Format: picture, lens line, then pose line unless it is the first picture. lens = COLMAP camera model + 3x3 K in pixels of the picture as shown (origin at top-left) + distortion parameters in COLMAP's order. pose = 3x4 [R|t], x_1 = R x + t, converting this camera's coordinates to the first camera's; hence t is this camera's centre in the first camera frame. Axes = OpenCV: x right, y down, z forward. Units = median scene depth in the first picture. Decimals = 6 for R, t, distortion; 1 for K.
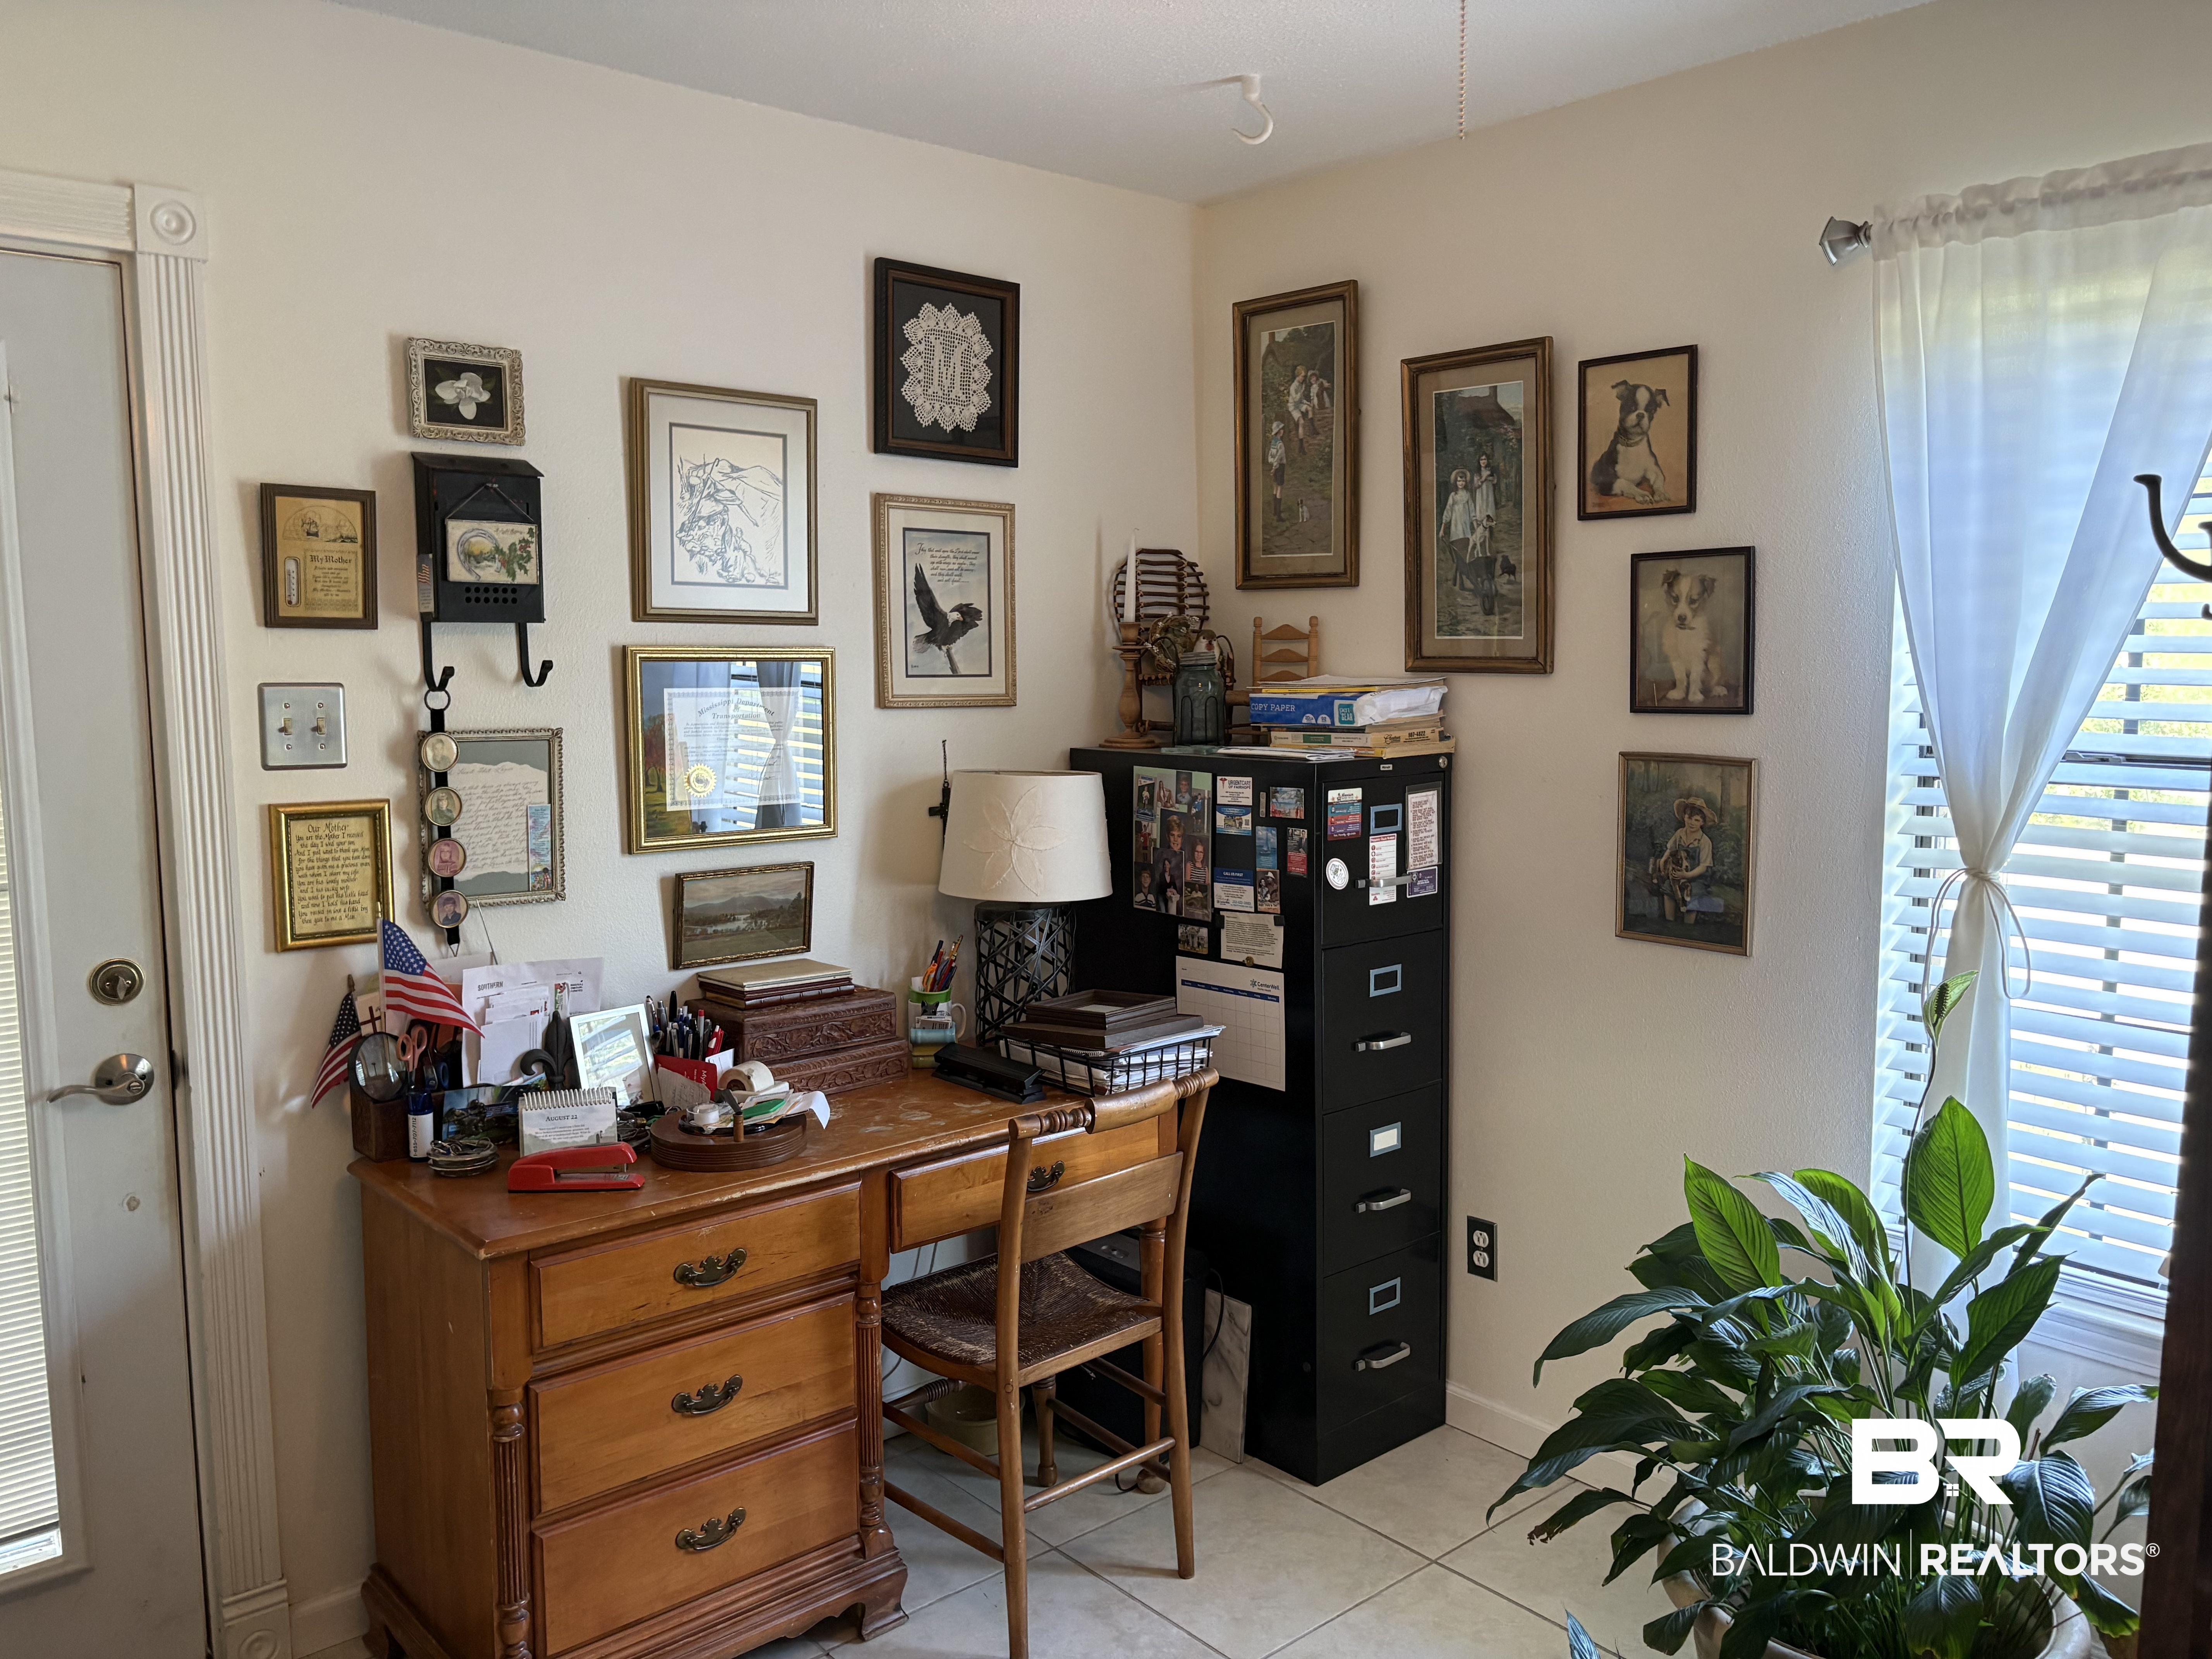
lens RADIAL K [[1680.8, 0, 1096.8], [0, 1680.8, 850.5], [0, 0, 1]] dist [0.052585, -0.064009]
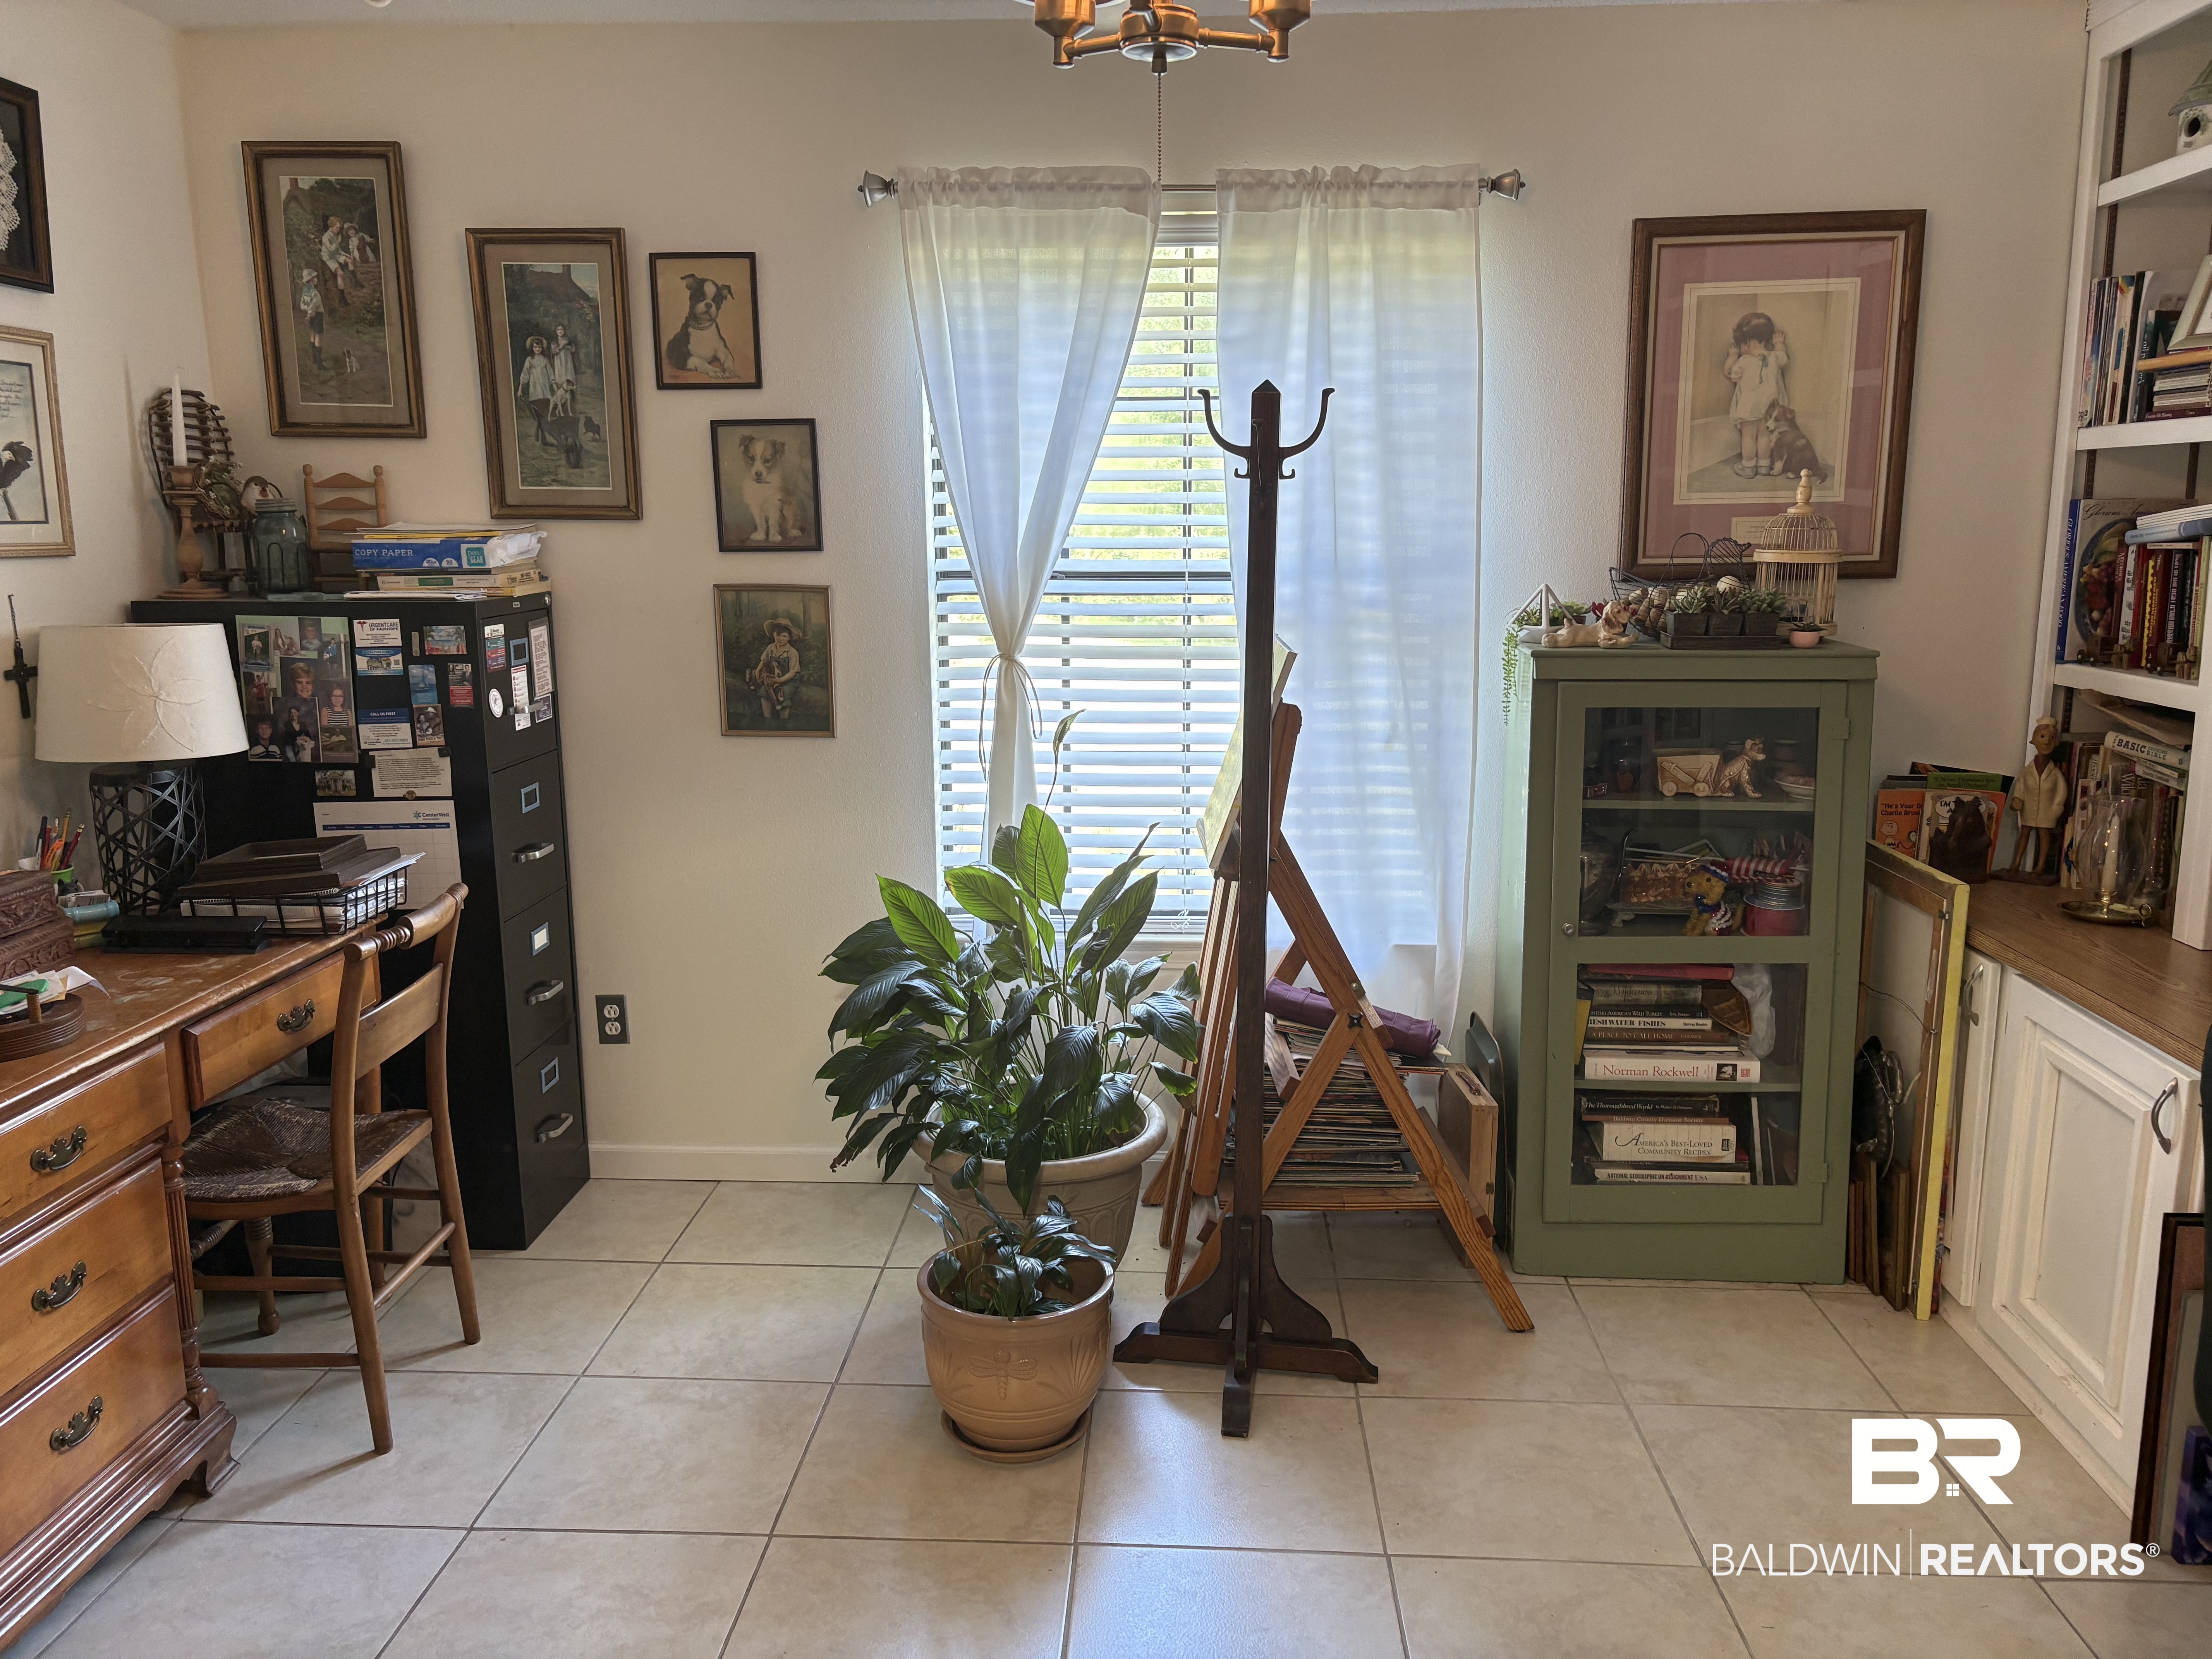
lens RADIAL K [[1680.8, 0, 1081.7], [0, 1680.8, 842.8], [0, 0, 1]] dist [0.052585, -0.064009]
pose [[0.701591, -0.135570, 0.699565, -0.372681], [0.086263, 0.990674, 0.105473, 0.020744], [-0.707340, -0.013652, 0.706742, -0.056040]]
